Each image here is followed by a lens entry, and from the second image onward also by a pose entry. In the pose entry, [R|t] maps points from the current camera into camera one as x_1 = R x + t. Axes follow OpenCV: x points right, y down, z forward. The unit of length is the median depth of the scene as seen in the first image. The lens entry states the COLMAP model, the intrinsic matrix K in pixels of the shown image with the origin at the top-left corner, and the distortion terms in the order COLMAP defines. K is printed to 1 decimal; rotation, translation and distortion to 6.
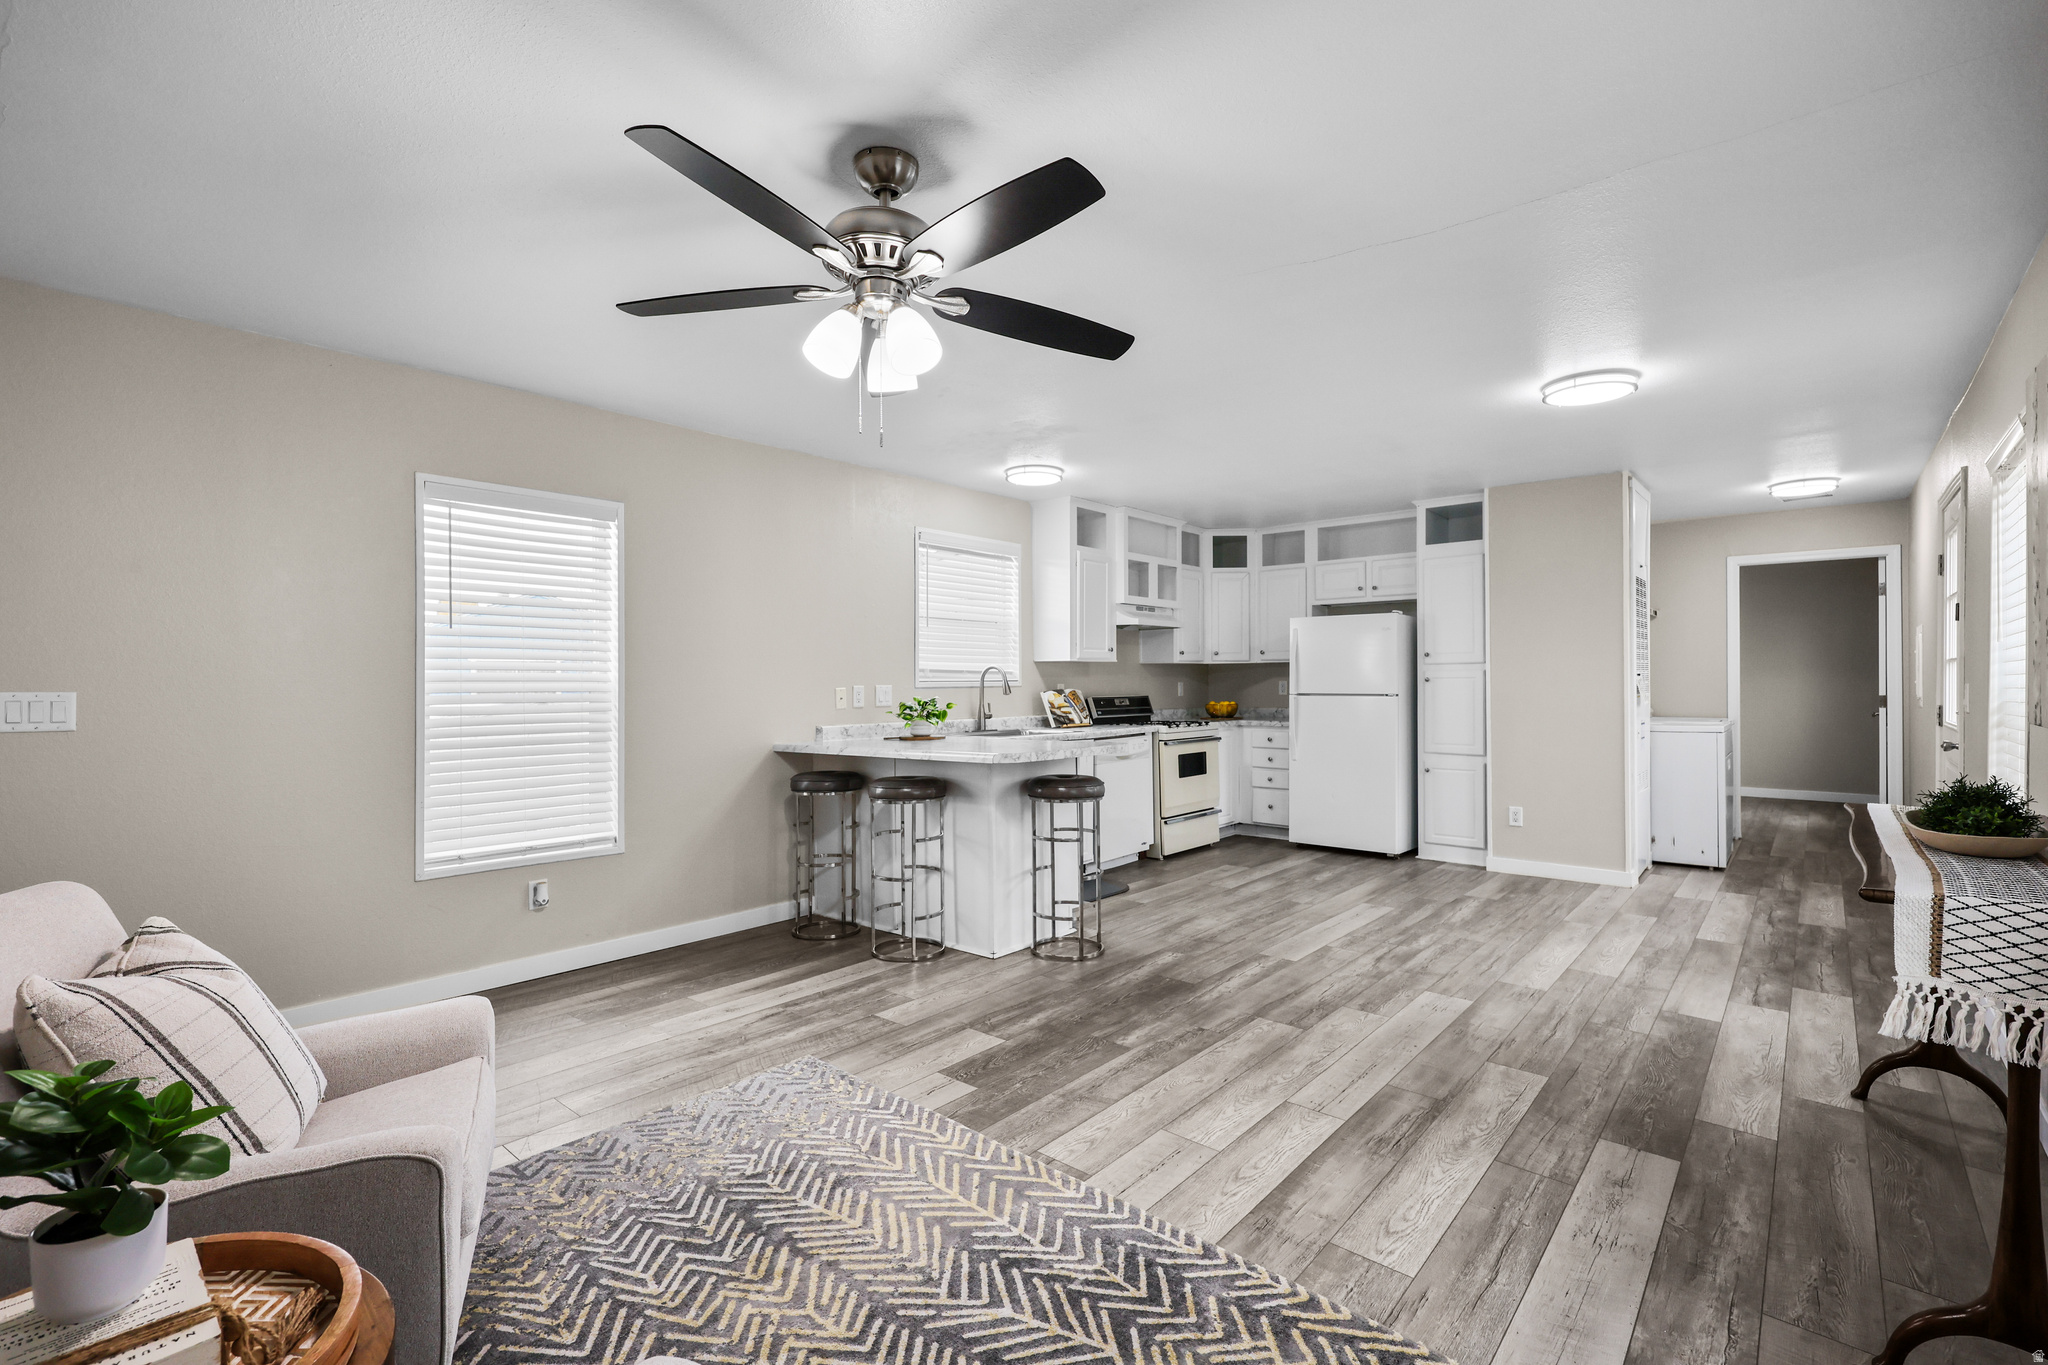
lens RADIAL K [[908.4, 0, 1024.0], [0, 908.4, 682.5], [0, 0, 1]] dist [0.001432, 0.000192]
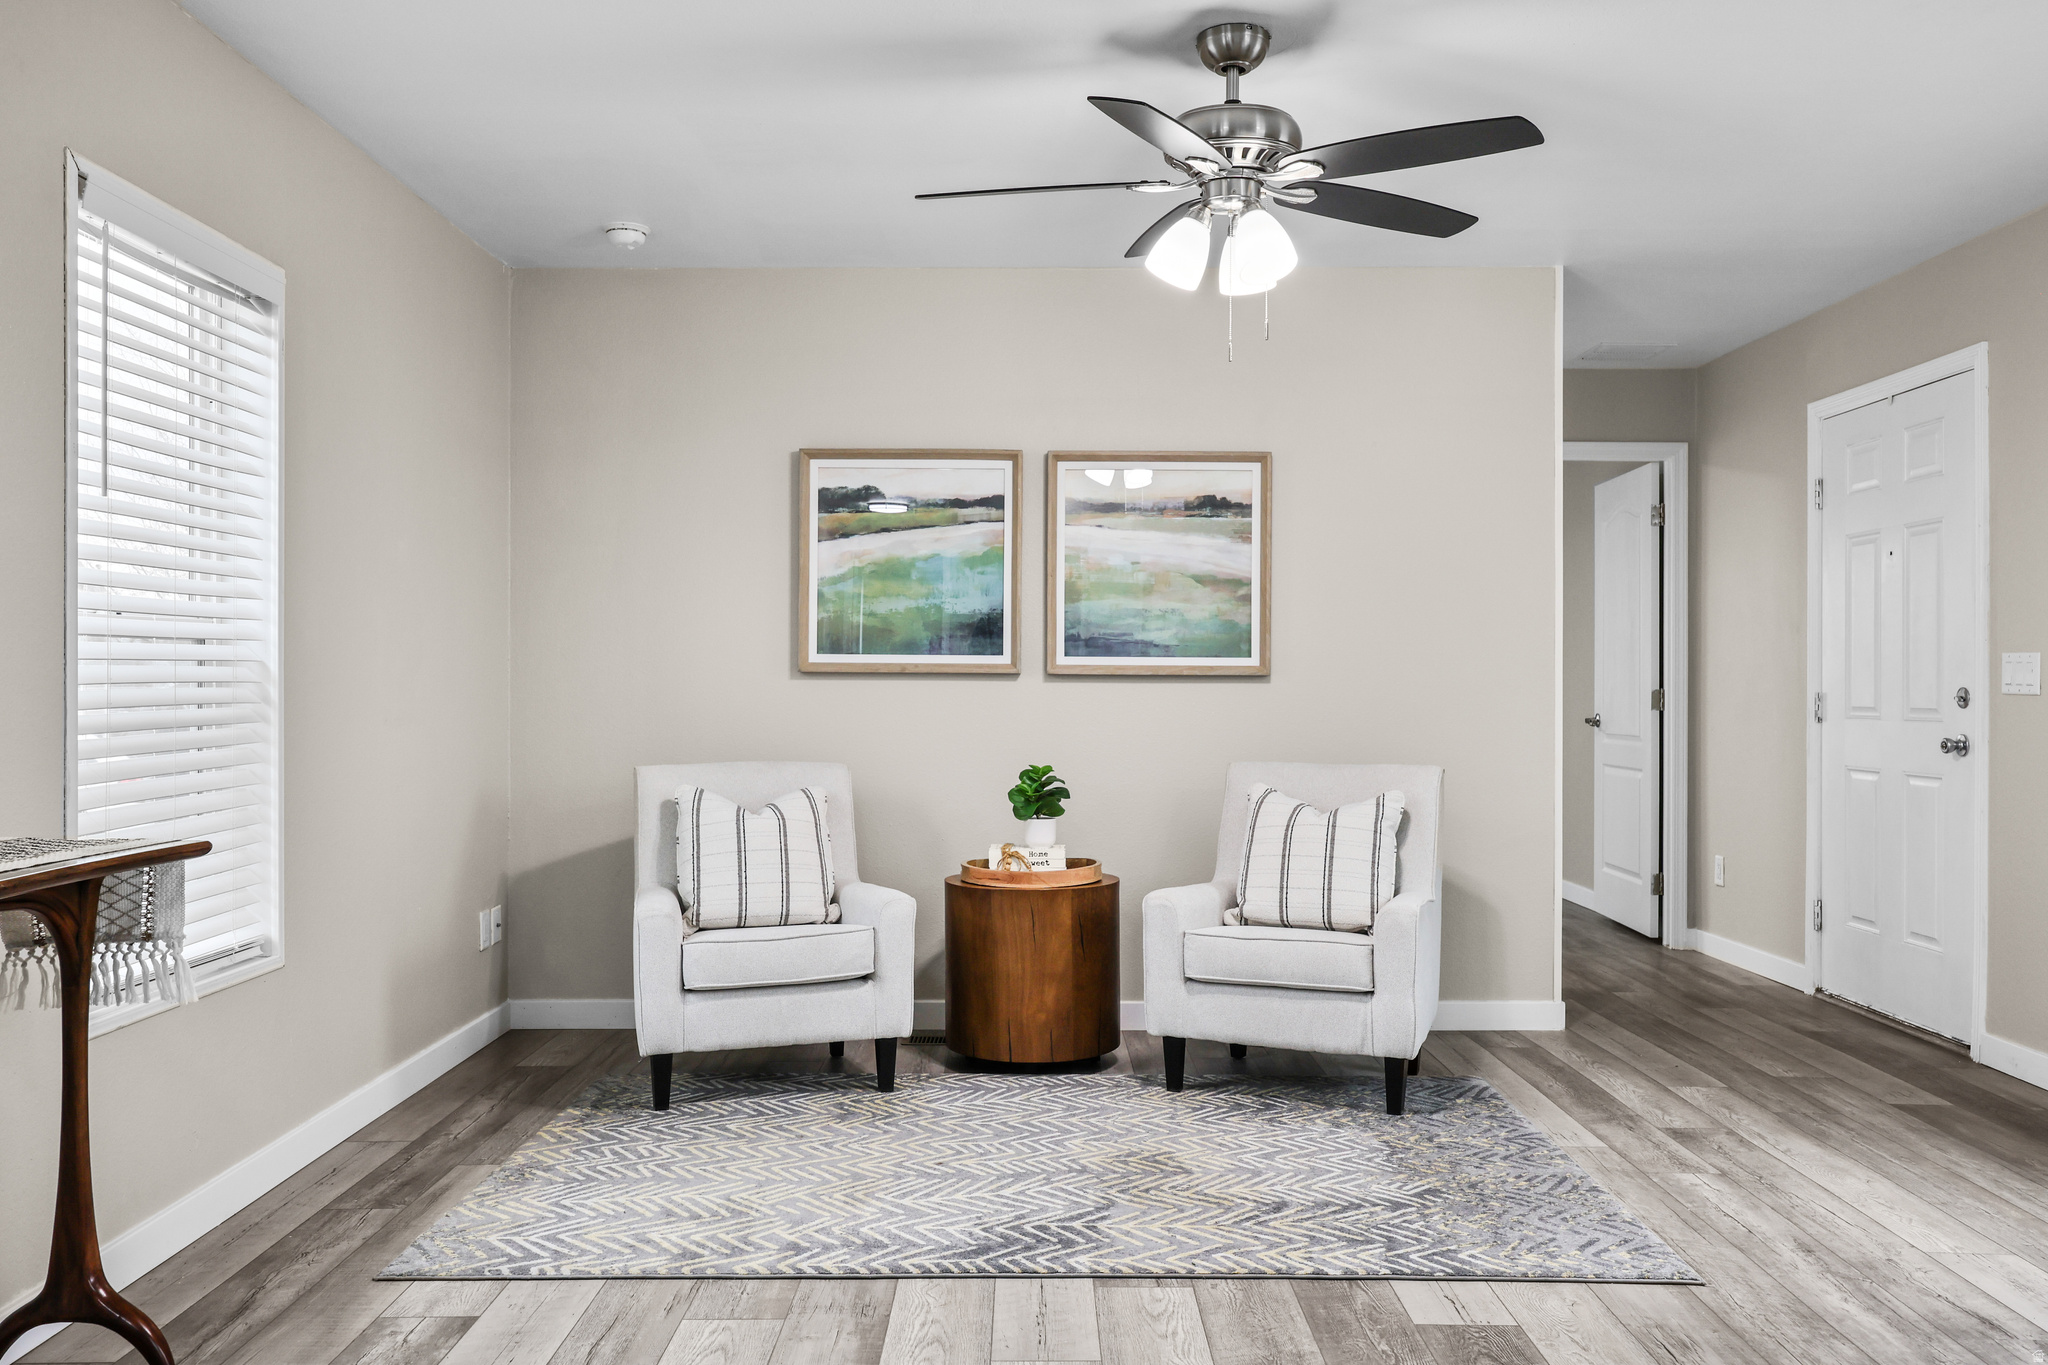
lens RADIAL K [[1610.7, 0, 1024.0], [0, 1610.7, 682.5], [0, 0, 1]] dist [0.003941, 0.003760]
pose [[-0.755438, 0.001347, -0.655218, 0.353627], [-0.002089, 0.999988, 0.004465, 0.016293], [0.655216, 0.004742, -0.755426, 0.706591]]
